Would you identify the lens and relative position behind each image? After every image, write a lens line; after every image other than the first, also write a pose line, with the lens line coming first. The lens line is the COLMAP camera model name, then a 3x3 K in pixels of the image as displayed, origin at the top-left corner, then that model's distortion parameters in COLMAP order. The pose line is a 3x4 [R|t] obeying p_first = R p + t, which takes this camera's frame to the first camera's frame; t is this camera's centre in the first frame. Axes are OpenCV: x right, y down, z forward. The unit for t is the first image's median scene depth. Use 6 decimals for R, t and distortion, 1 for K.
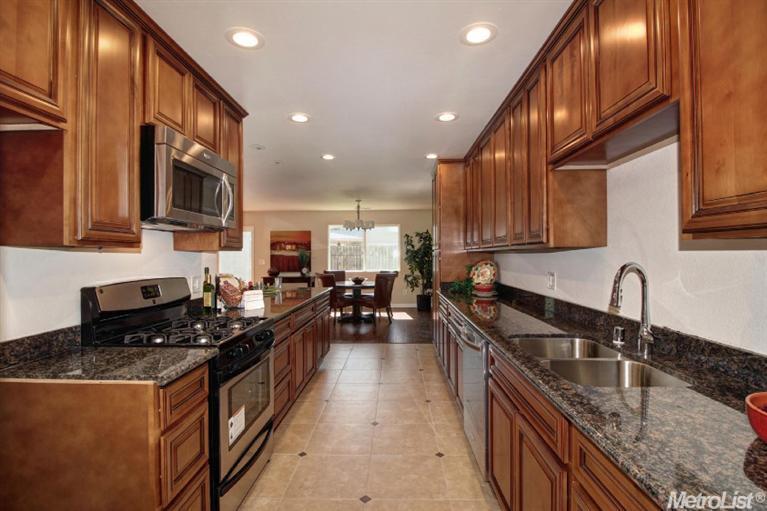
lens RADIAL K [[360.5, 0, 388.9], [0, 360.5, 253.4], [0, 0, 1]] dist [-0.002397, -0.009478]
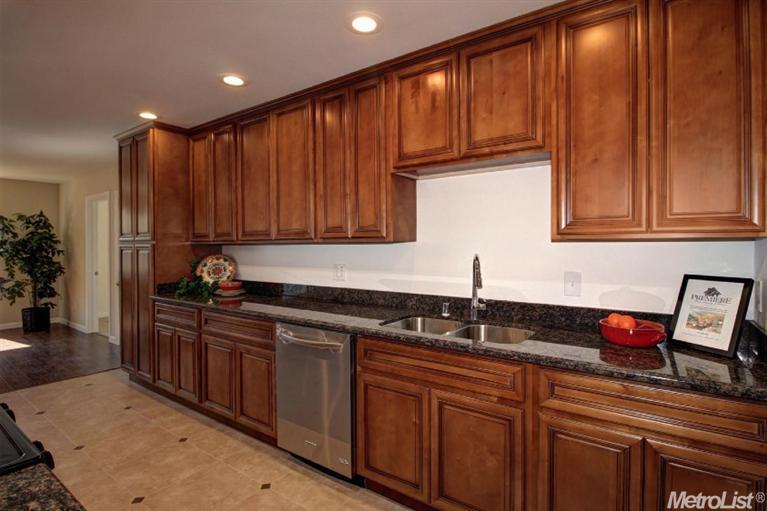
lens RADIAL K [[360.5, 0, 388.9], [0, 360.5, 253.4], [0, 0, 1]] dist [-0.002397, -0.009478]
pose [[0.540172, -0.004007, 0.841545, -0.107586], [-0.007921, 0.999920, 0.009846, 0.001946], [-0.841517, -0.011984, 0.540098, 0.083940]]
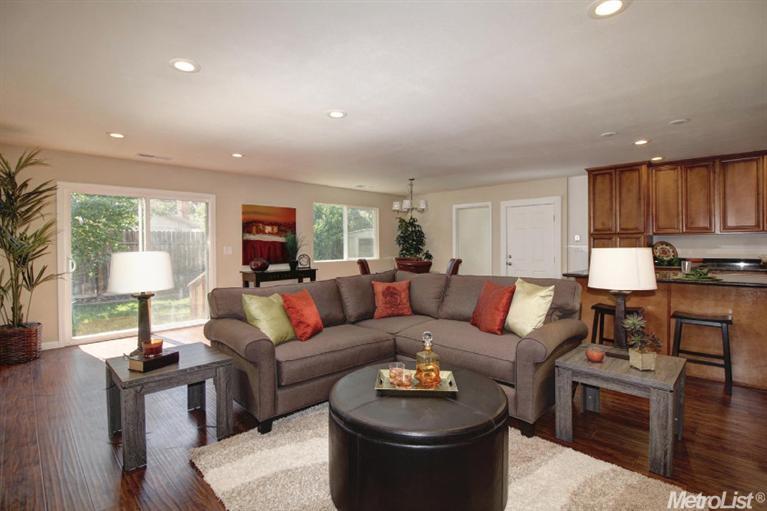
lens RADIAL K [[363.7, 0, 382.7], [0, 363.7, 247.2], [0, 0, 1]] dist [-0.000333, -0.000156]
pose [[0.696482, -0.007426, 0.717535, -0.677844], [-0.000155, 0.999945, 0.010500, 0.011251], [-0.717574, -0.007425, 0.696443, 0.367619]]
